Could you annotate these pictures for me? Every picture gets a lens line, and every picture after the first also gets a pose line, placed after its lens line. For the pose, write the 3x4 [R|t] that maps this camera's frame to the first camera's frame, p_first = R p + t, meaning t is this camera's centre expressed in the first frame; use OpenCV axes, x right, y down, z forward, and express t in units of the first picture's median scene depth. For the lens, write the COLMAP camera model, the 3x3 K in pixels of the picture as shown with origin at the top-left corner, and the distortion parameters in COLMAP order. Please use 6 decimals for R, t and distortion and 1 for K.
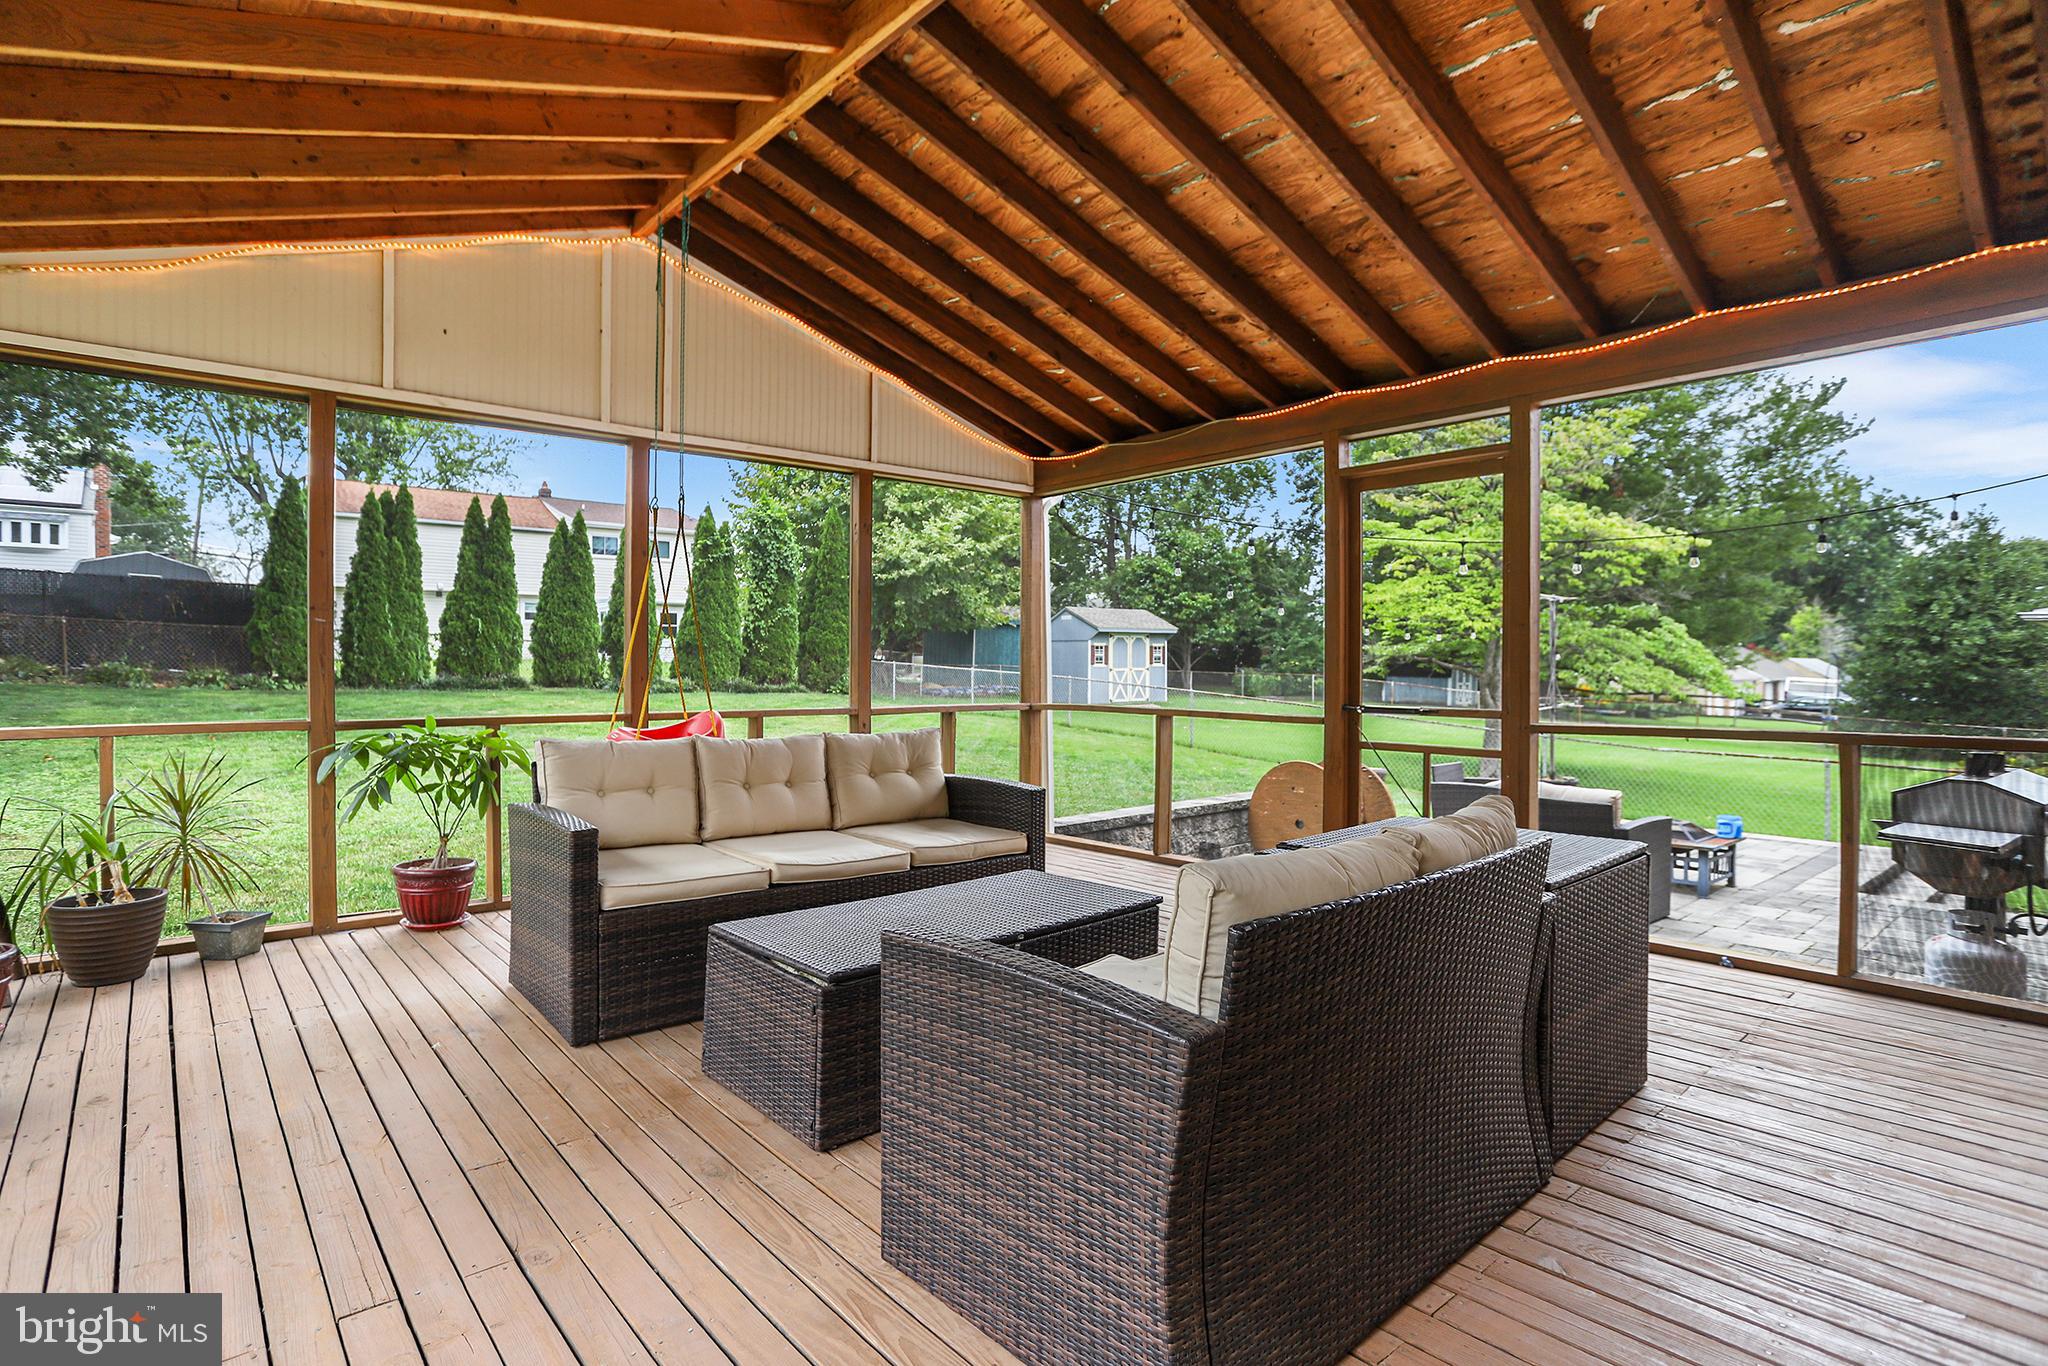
lens RADIAL K [[1024.4, 0, 1030.0], [0, 1024.4, 671.6], [0, 0, 1]] dist [-0.030295, 0.004474]
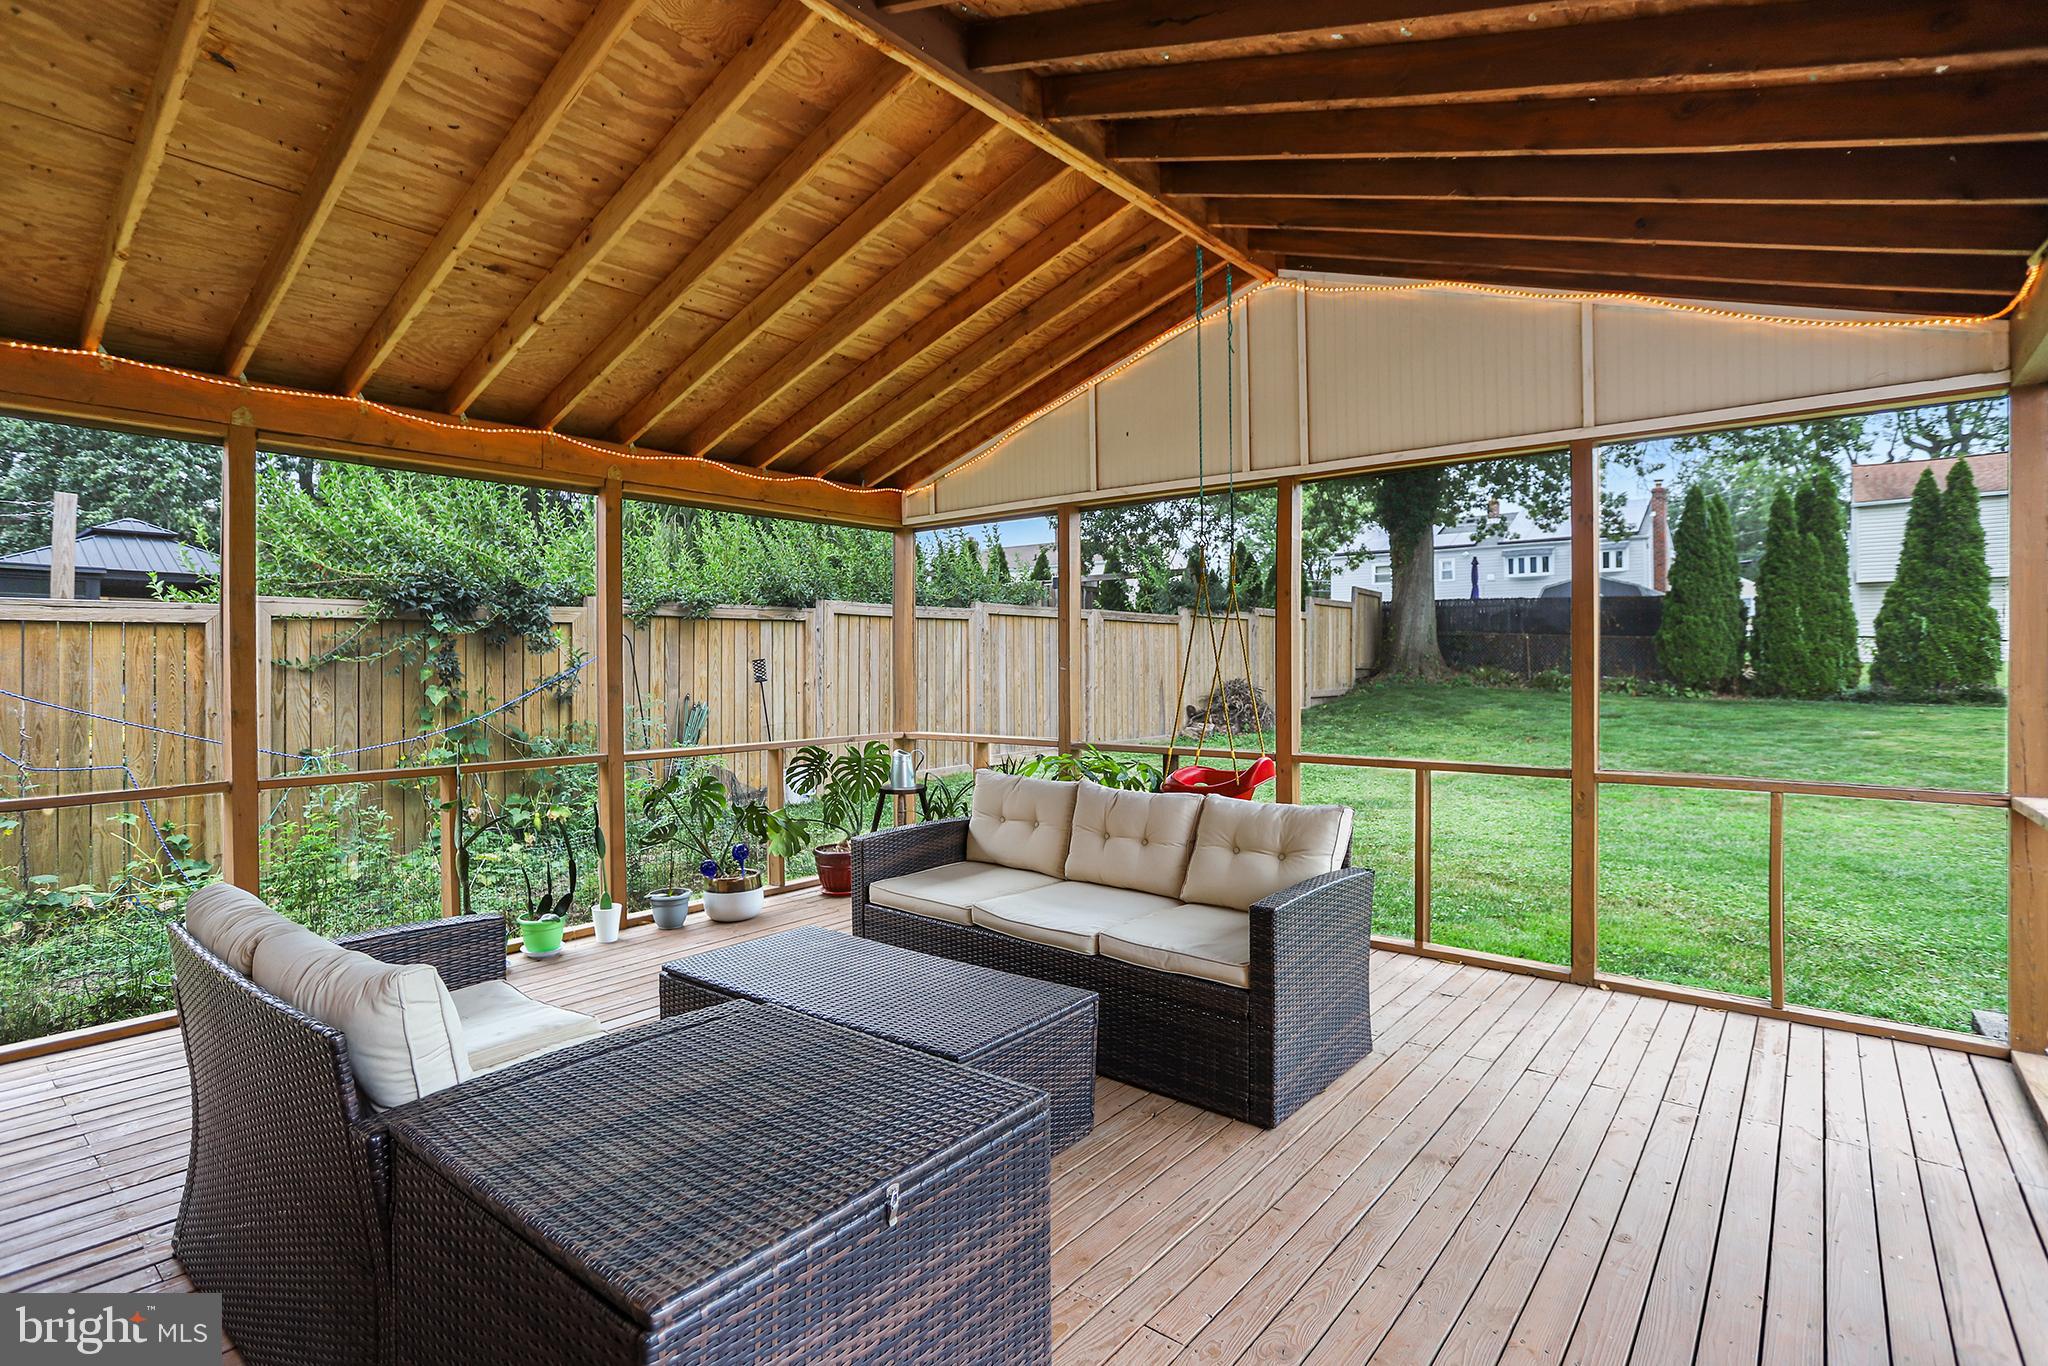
lens RADIAL K [[1024.4, 0, 1022.7], [0, 1024.4, 672.9], [0, 0, 1]] dist [-0.030295, 0.004474]
pose [[0.165333, 0.006541, -0.986216, 0.148012], [-0.001059, 0.999979, 0.006455, -0.011918], [0.986237, -0.000023, 0.165336, 0.152780]]
